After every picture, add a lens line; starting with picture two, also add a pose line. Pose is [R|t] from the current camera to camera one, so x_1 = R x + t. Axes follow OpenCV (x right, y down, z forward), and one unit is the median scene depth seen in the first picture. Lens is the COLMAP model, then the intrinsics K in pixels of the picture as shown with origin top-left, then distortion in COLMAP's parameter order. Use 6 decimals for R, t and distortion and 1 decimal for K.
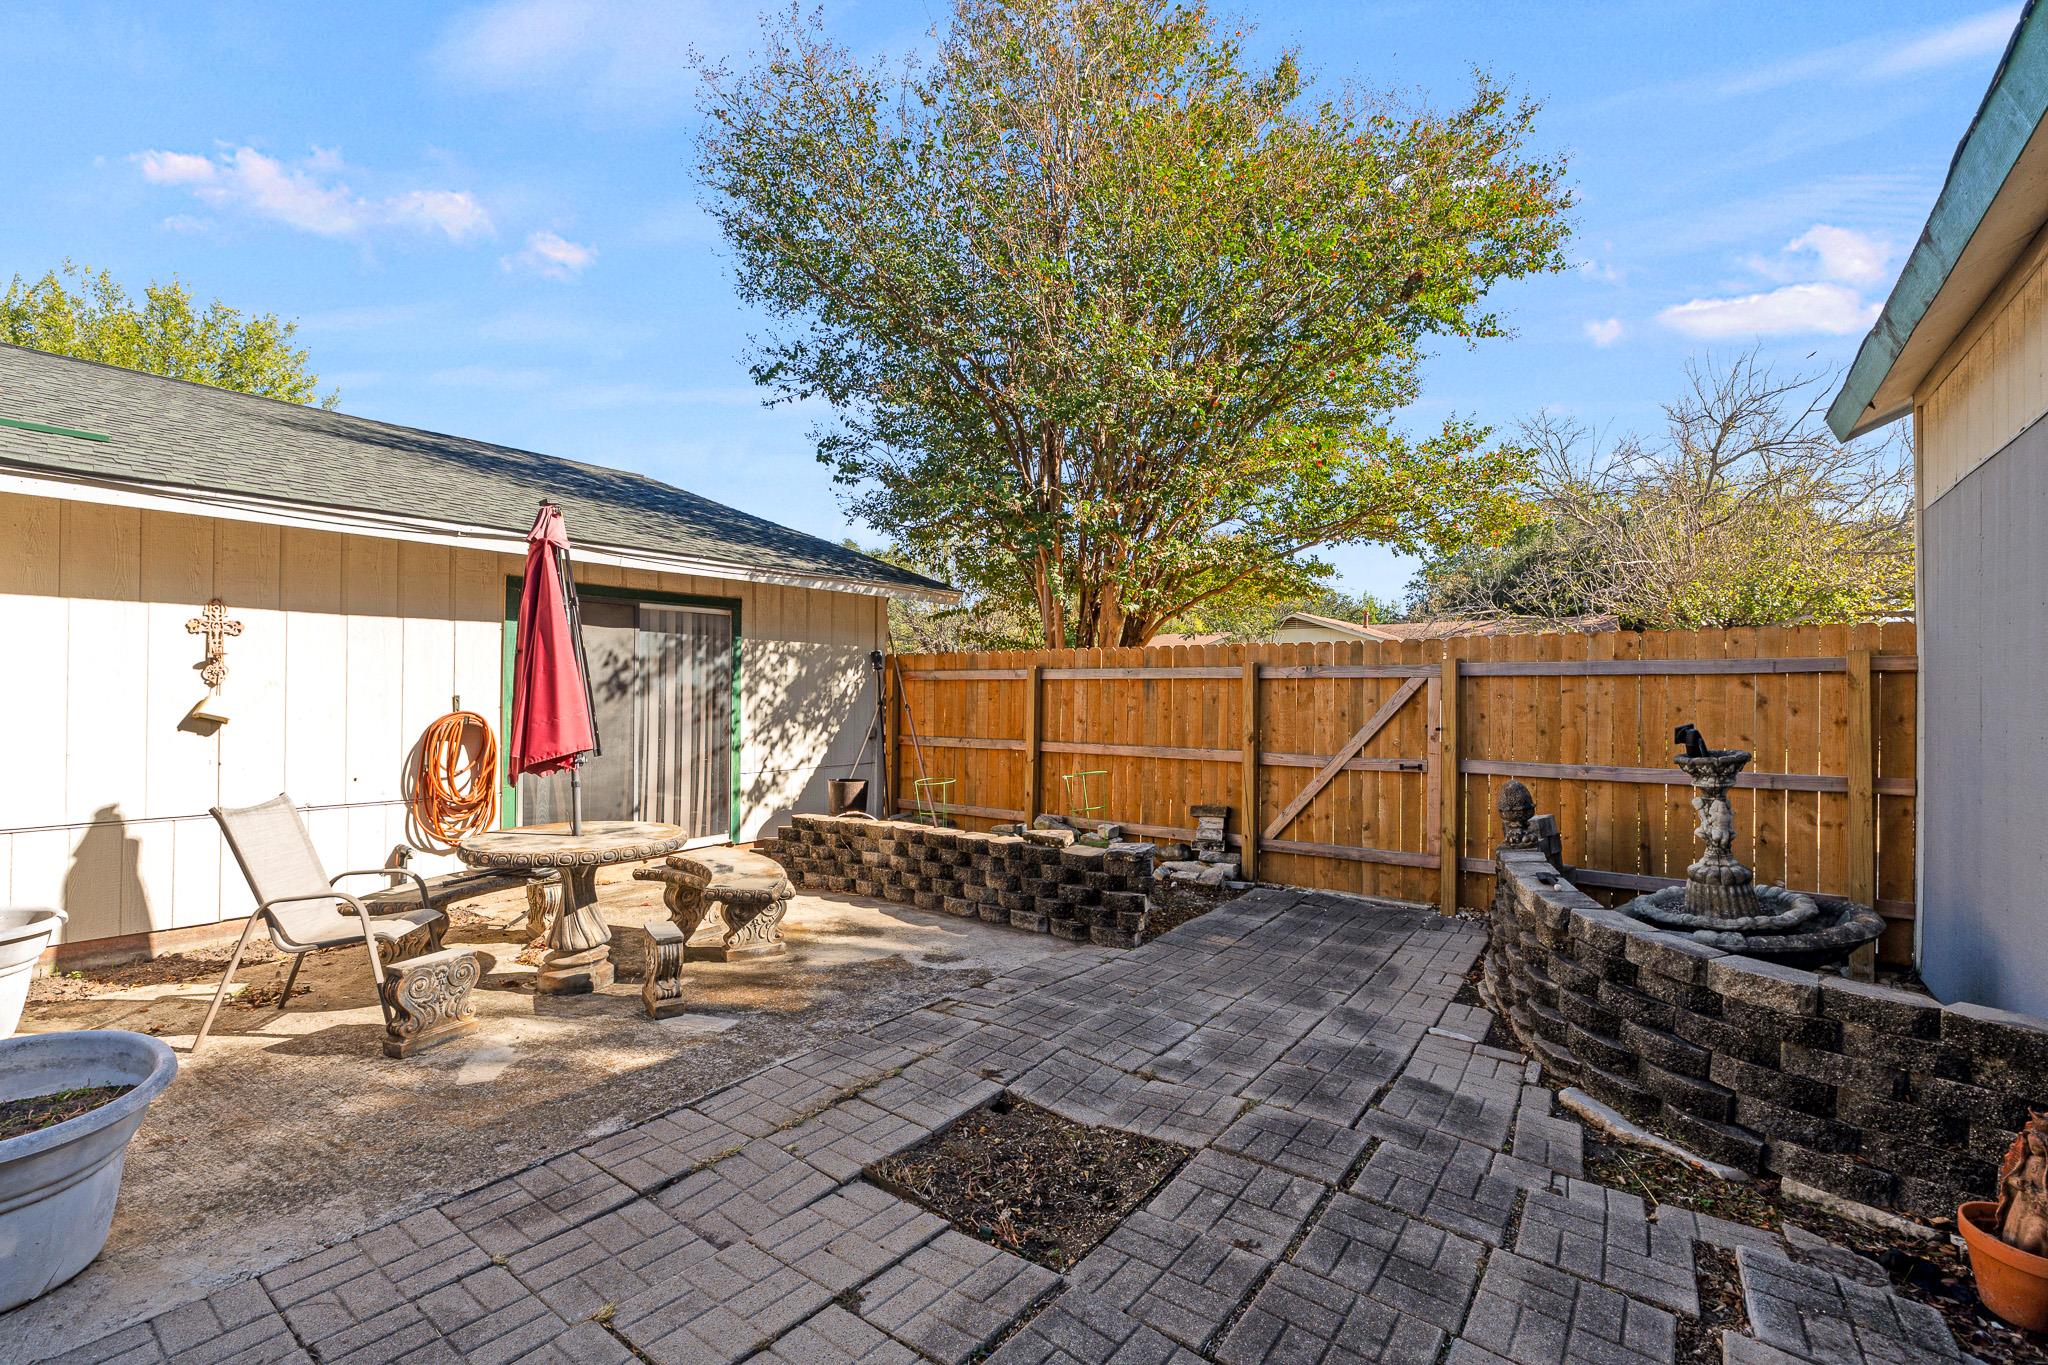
lens RADIAL K [[887.8, 0, 1024.0], [0, 887.8, 682.5], [0, 0, 1]] dist [-0.008241, -0.000104]
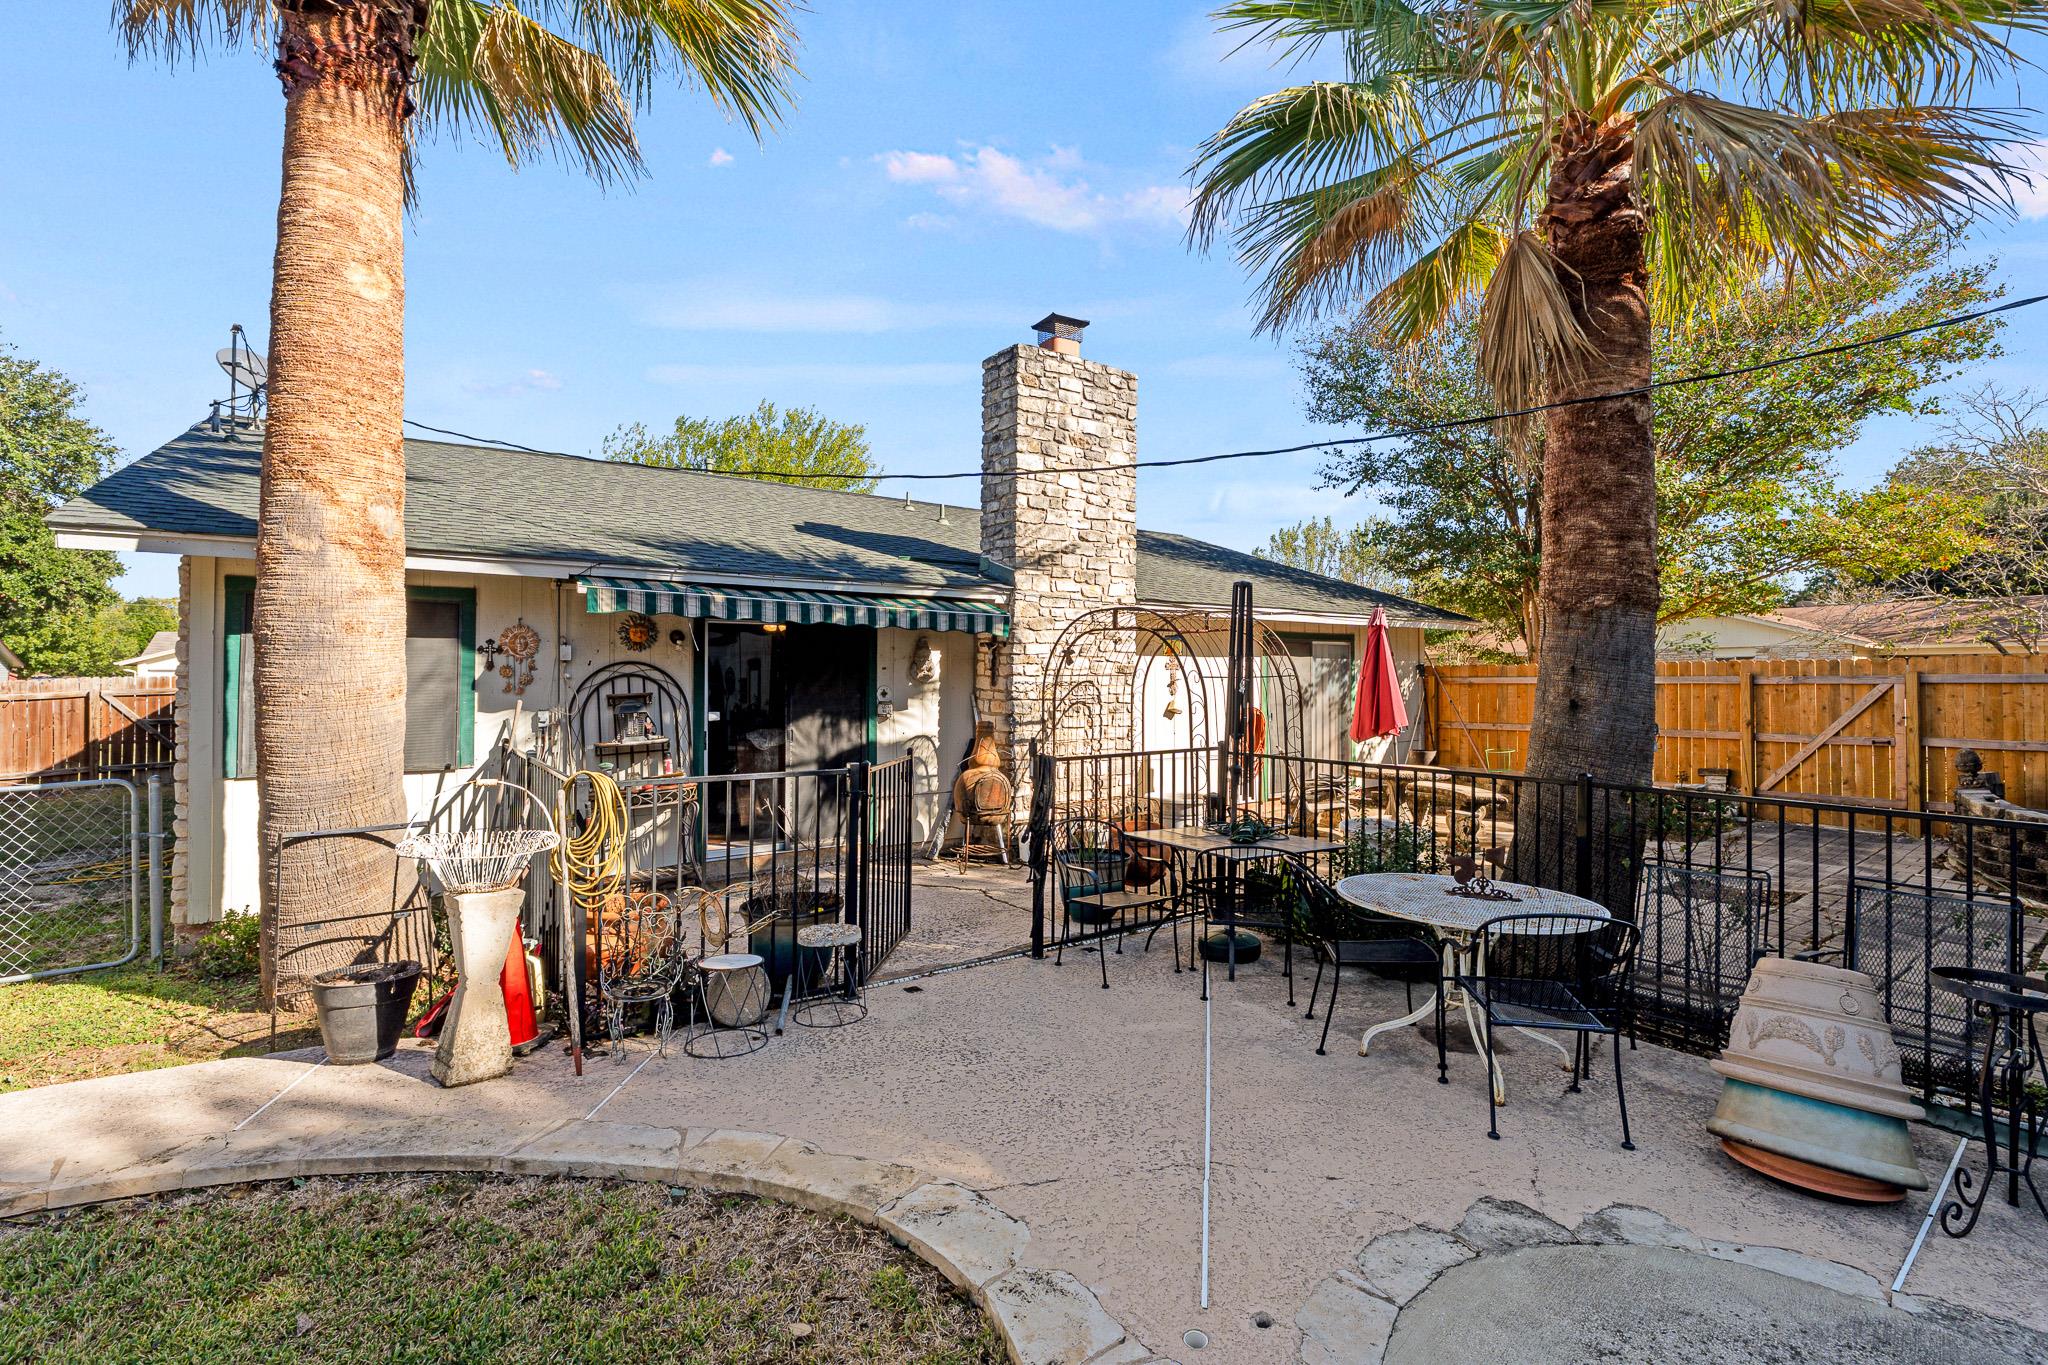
lens RADIAL K [[899.3, 0, 1024.9], [0, 899.3, 658.7], [0, 0, 1]] dist [-0.011266, -0.000124]
pose [[0.954063, -0.016521, -0.299149, -0.462563], [0.012801, 0.999815, -0.014390, -0.041434], [0.299332, 0.009900, 0.954098, -0.820834]]
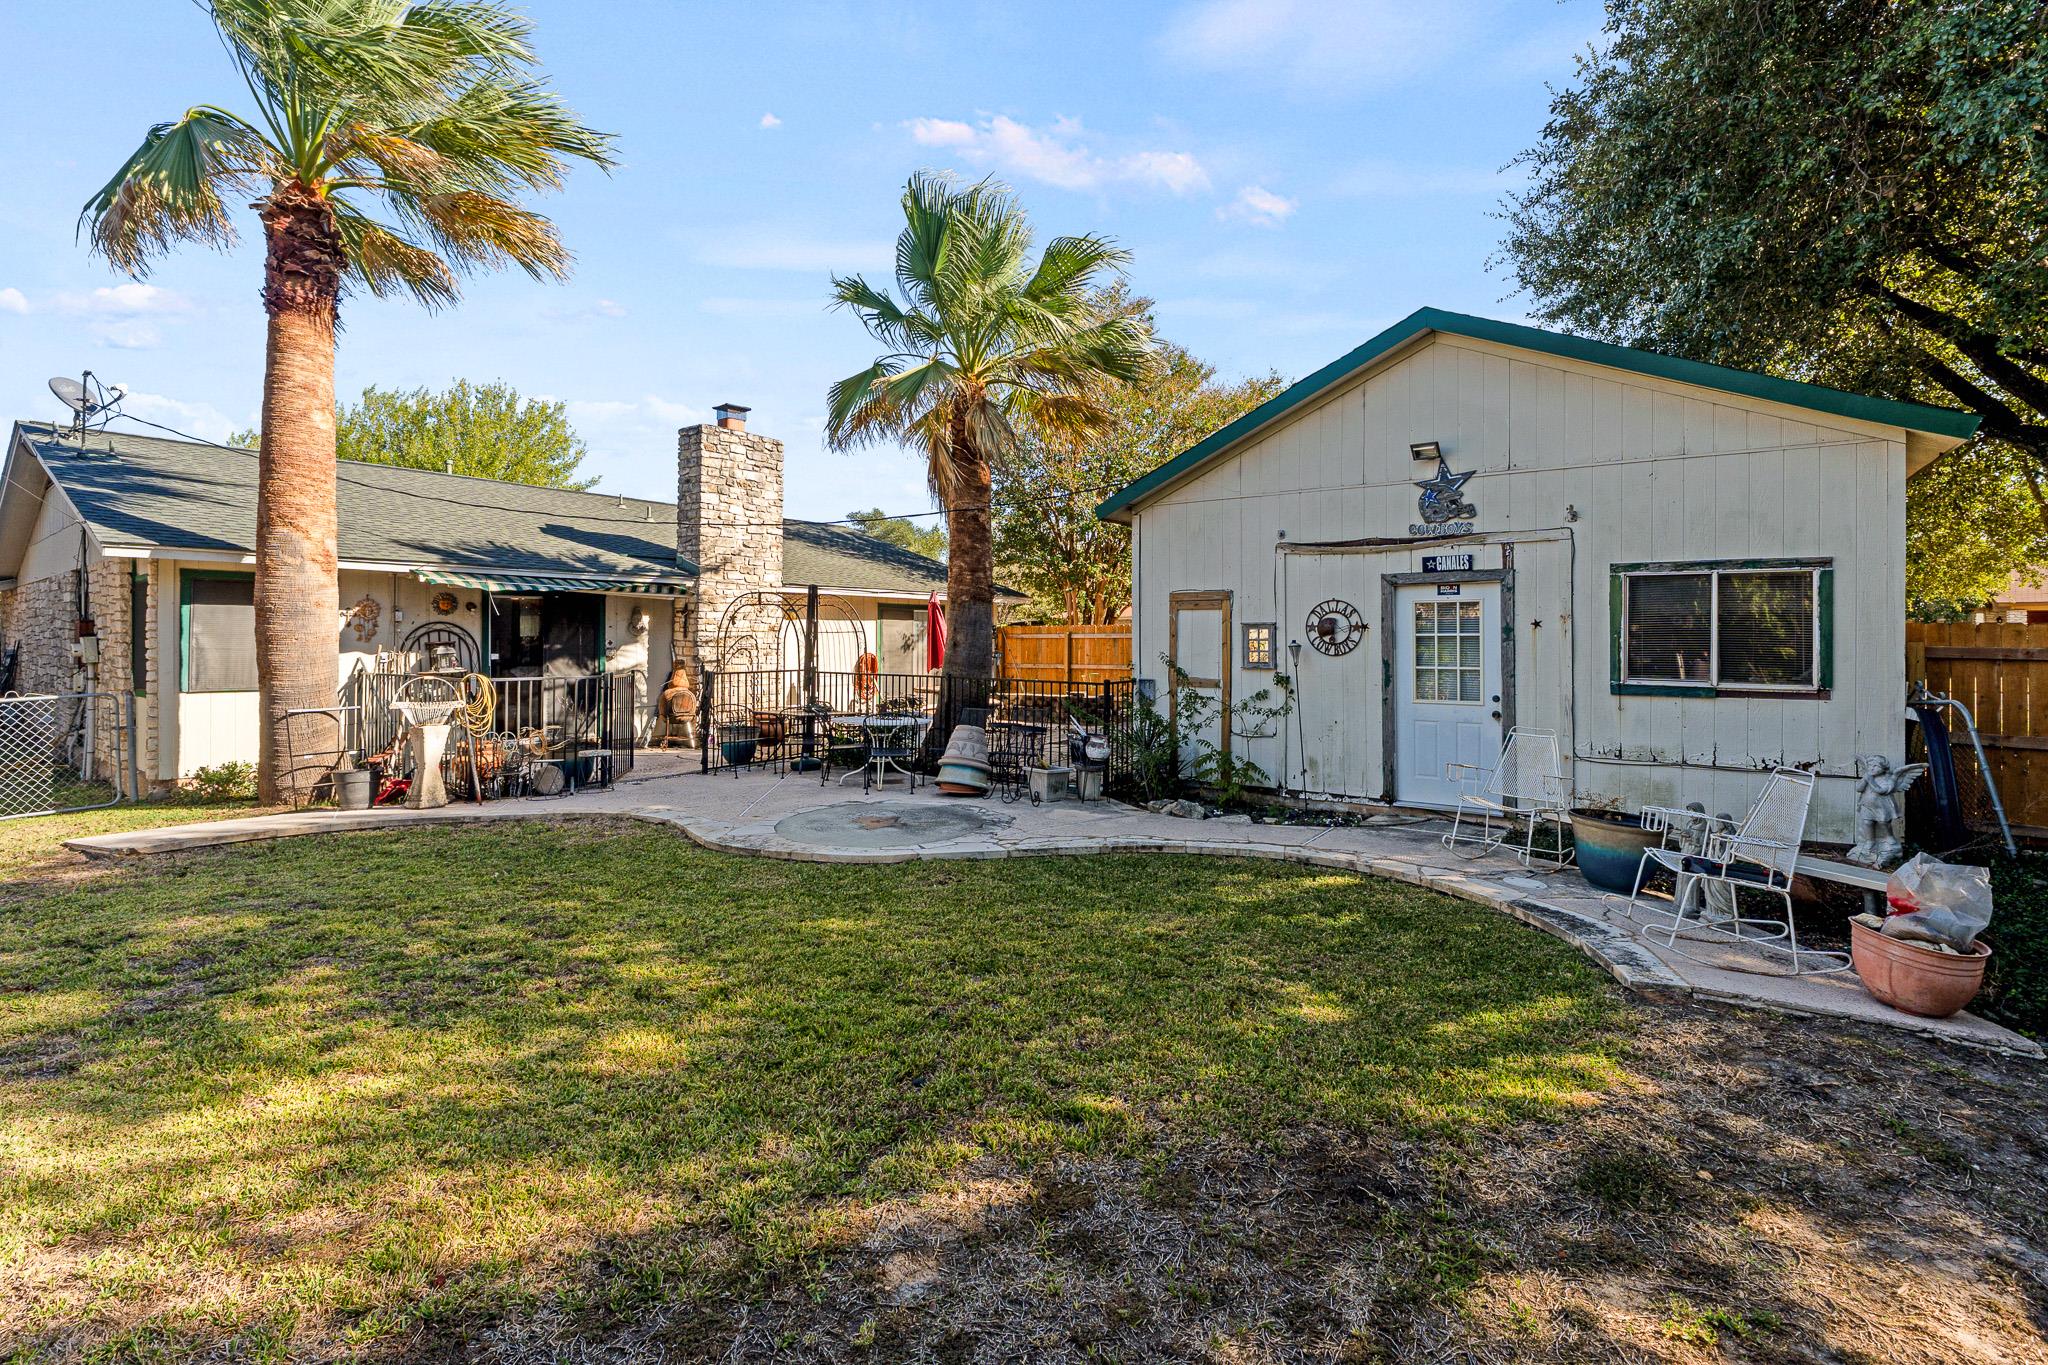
lens RADIAL K [[889.2, 0, 1034.1], [0, 889.2, 632.2], [0, 0, 1]] dist [-0.007786, -0.000522]
pose [[0.999765, -0.009612, 0.019451, -0.145807], [0.009515, 0.999942, 0.005067, -0.037614], [-0.019499, -0.004880, 0.999798, -1.618825]]
